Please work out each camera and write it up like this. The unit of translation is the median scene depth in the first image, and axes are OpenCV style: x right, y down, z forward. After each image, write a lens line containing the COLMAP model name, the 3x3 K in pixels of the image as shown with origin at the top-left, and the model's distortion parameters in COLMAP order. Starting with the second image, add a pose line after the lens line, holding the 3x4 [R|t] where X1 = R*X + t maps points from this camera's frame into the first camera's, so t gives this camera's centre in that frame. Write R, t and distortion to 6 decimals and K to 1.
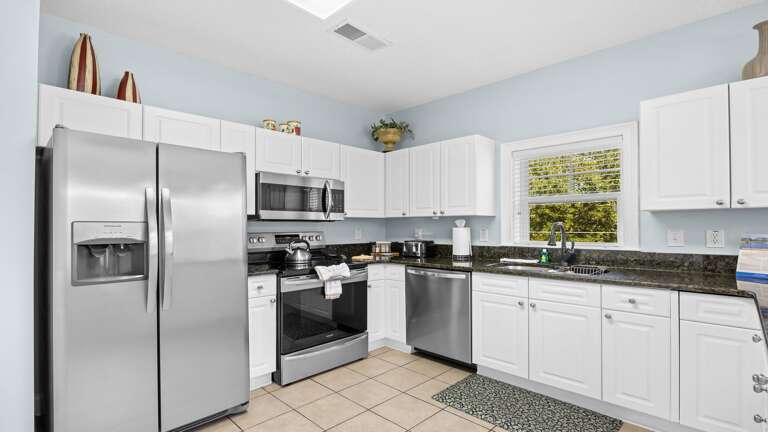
lens RADIAL K [[365.9, 0, 384.3], [0, 365.9, 219.9], [0, 0, 1]] dist [-0.010930, -0.000157]
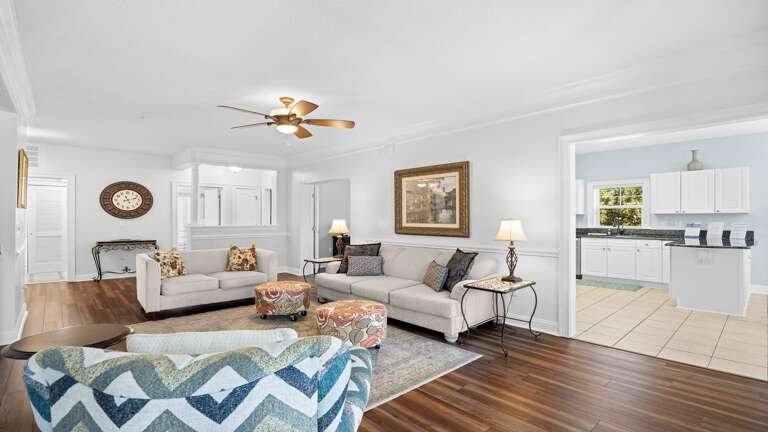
lens RADIAL K [[365.9, 0, 370.1], [0, 365.9, 216.7], [0, 0, 1]] dist [-0.010930, -0.000157]
pose [[0.998139, -0.000673, -0.060976, -1.081477], [0.001620, 0.999879, 0.015484, -0.043896], [0.060958, -0.015554, 0.998019, -1.631402]]
